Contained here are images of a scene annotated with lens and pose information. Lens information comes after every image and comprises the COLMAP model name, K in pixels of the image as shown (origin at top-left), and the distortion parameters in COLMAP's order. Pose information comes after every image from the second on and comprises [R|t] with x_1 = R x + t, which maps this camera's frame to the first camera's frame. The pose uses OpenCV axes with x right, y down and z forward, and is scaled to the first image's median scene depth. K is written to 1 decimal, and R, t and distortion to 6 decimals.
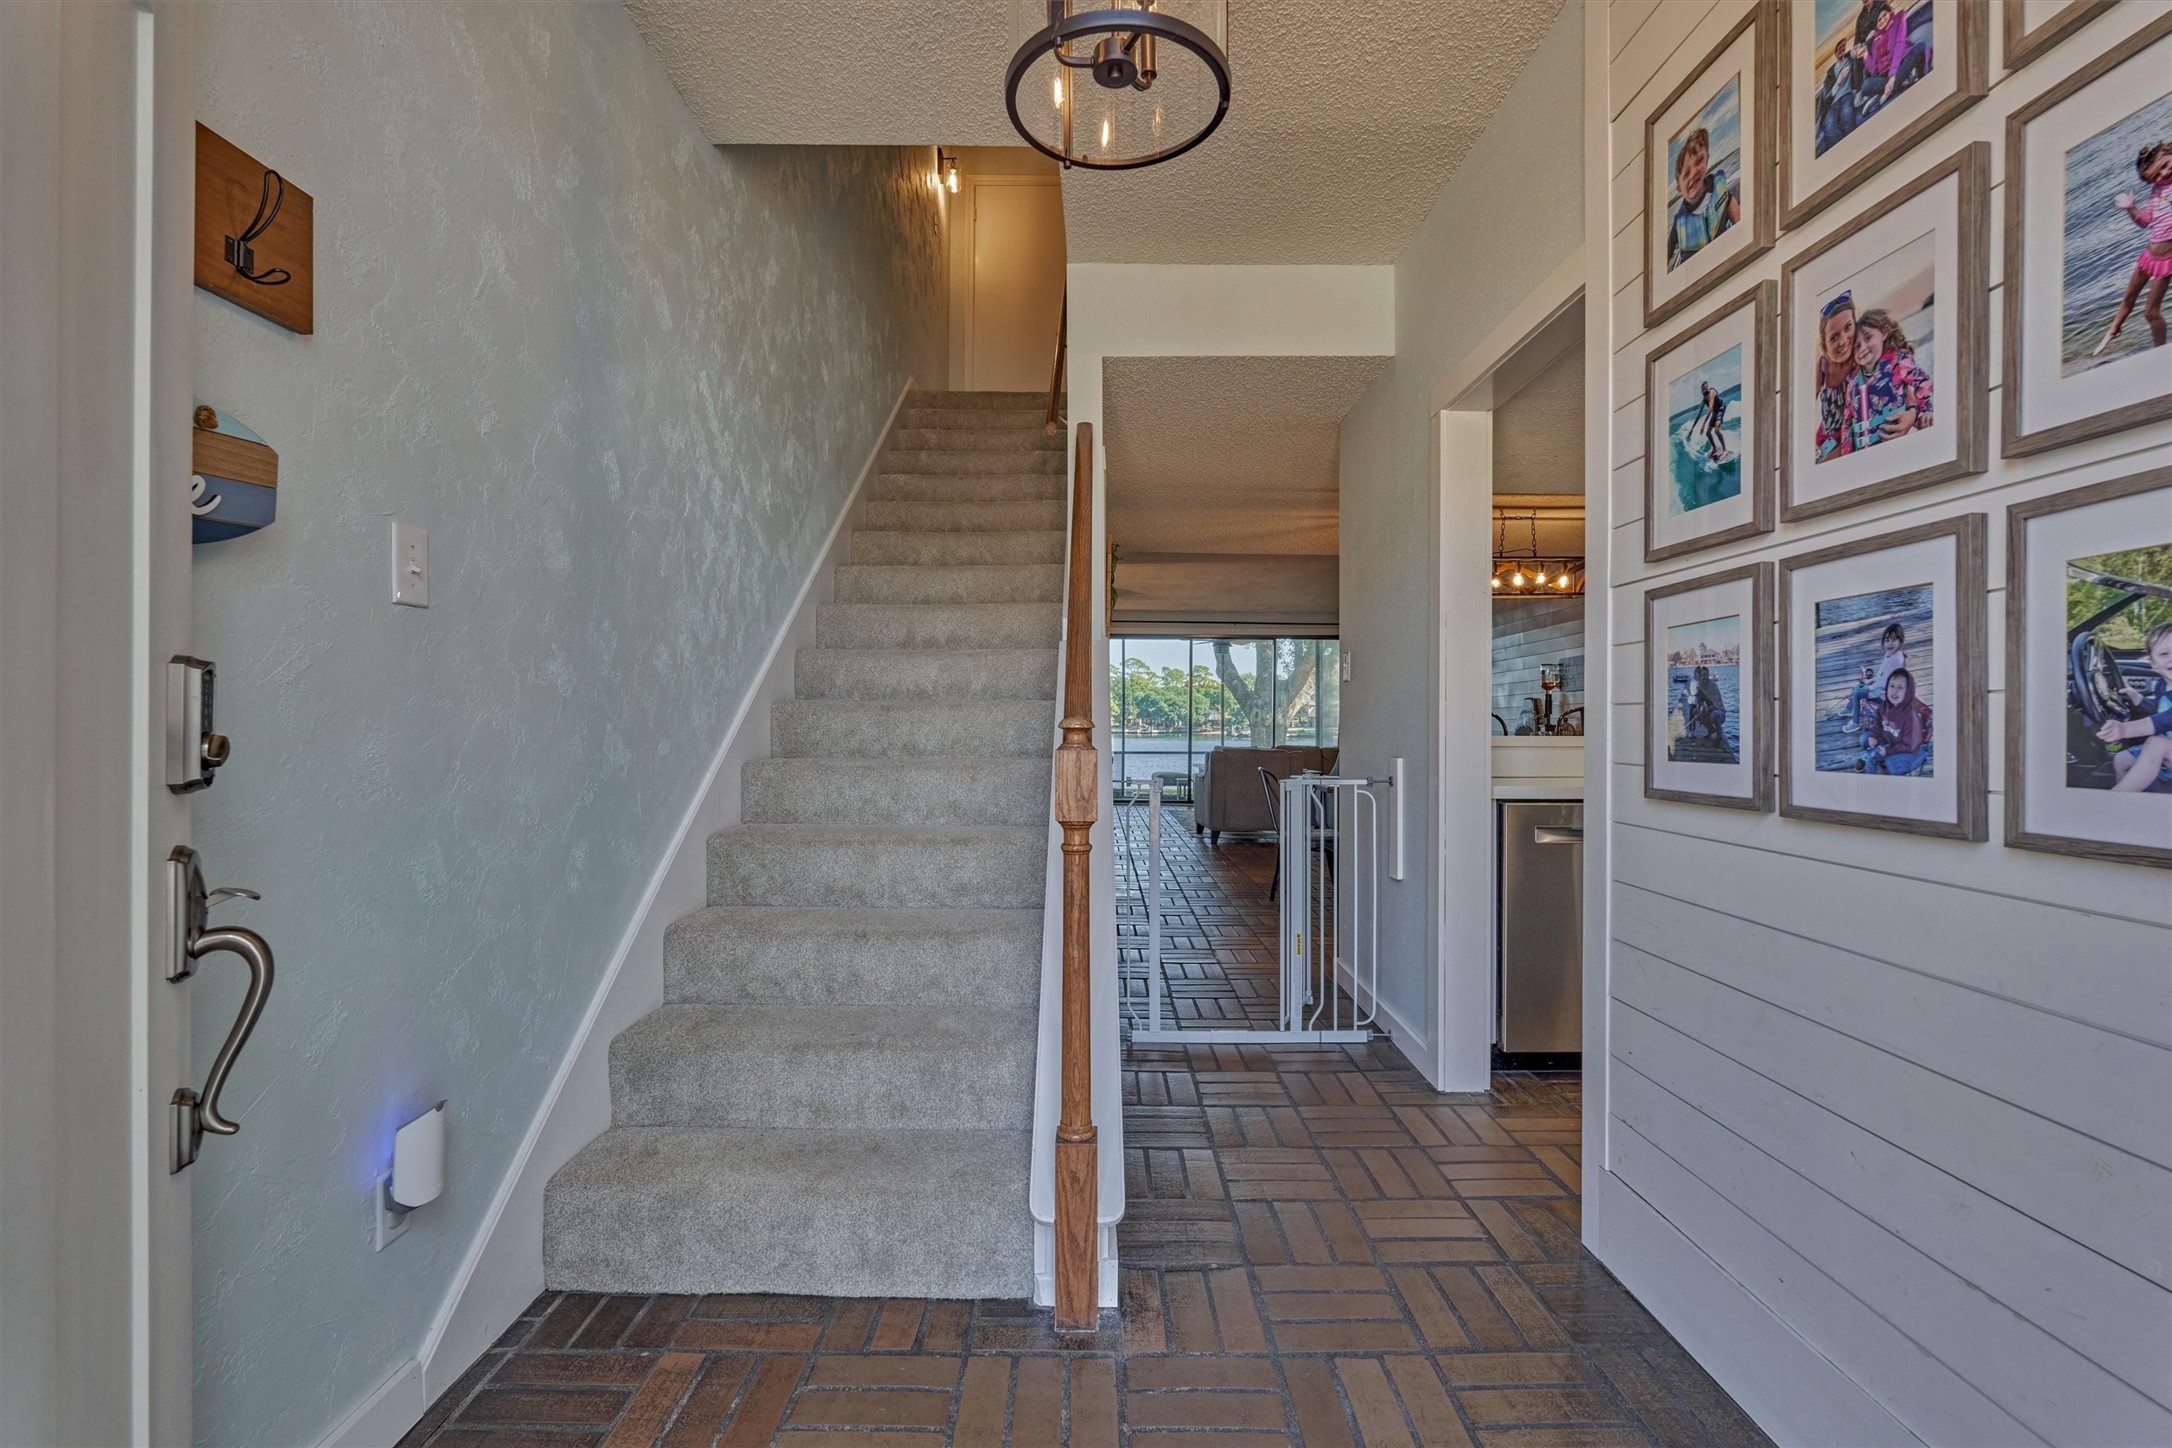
lens RADIAL K [[950.3, 0, 1078.4], [0, 950.3, 711.4], [0, 0, 1]] dist [-0.006612, 0.000223]
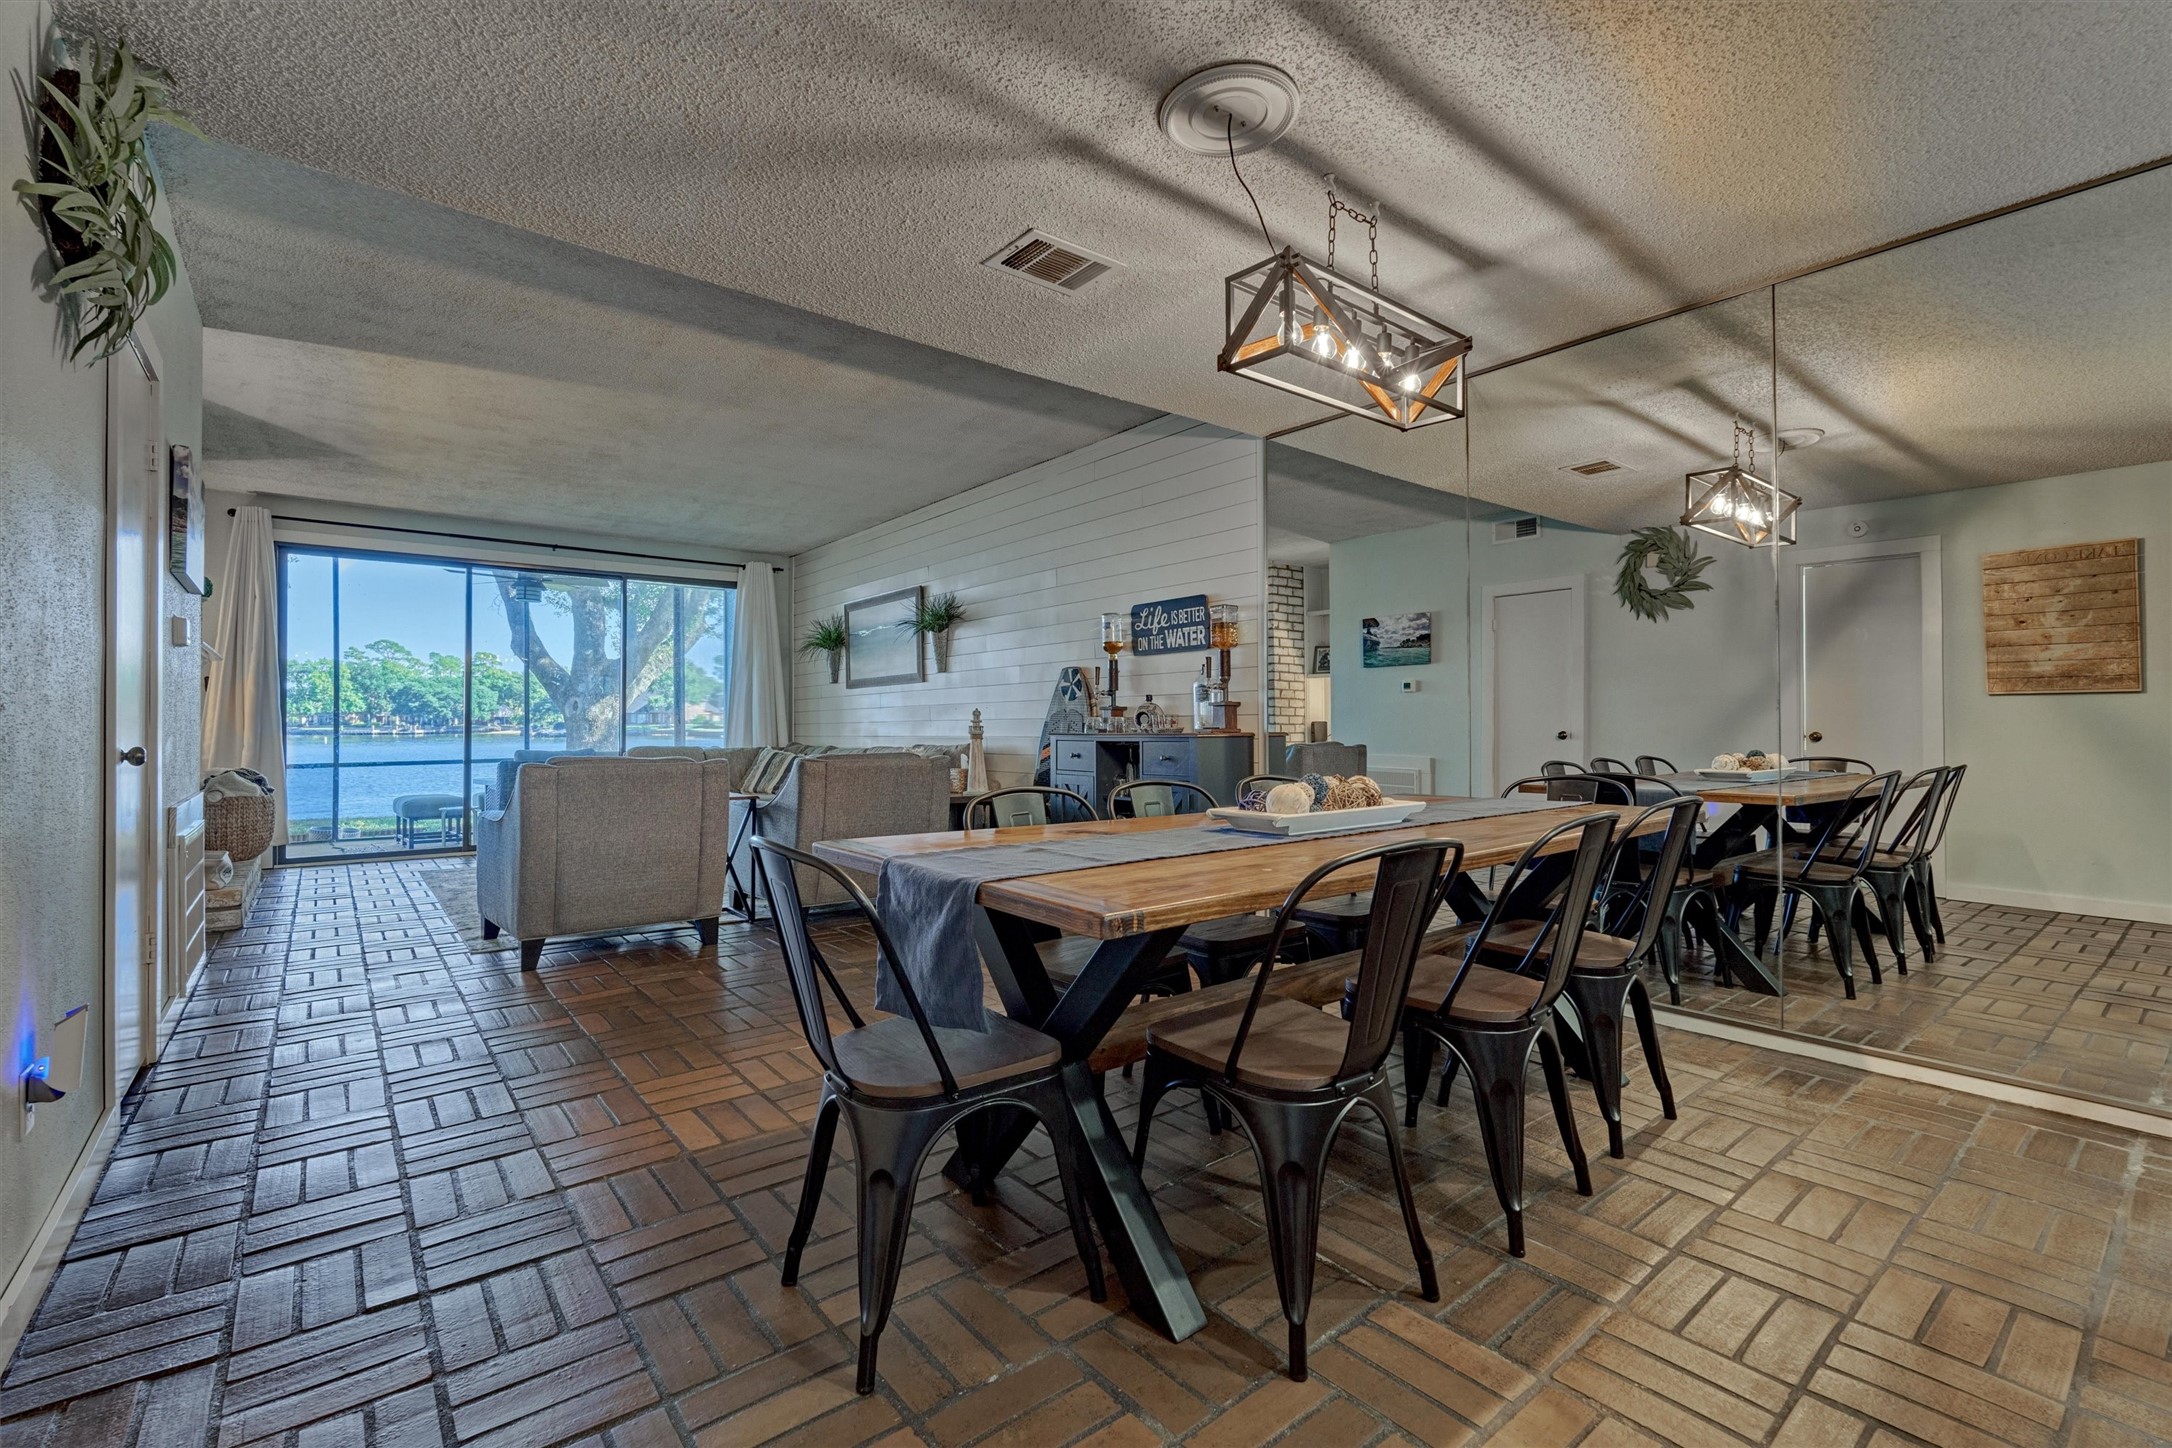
lens RADIAL K [[950.3, 0, 1078.4], [0, 950.3, 711.4], [0, 0, 1]] dist [-0.006612, 0.000223]
pose [[0.772665, 0.001128, 0.634813, 0.032642], [-0.003009, 0.999994, 0.001886, 0.008225], [-0.634807, -0.003367, 0.772663, 0.270809]]
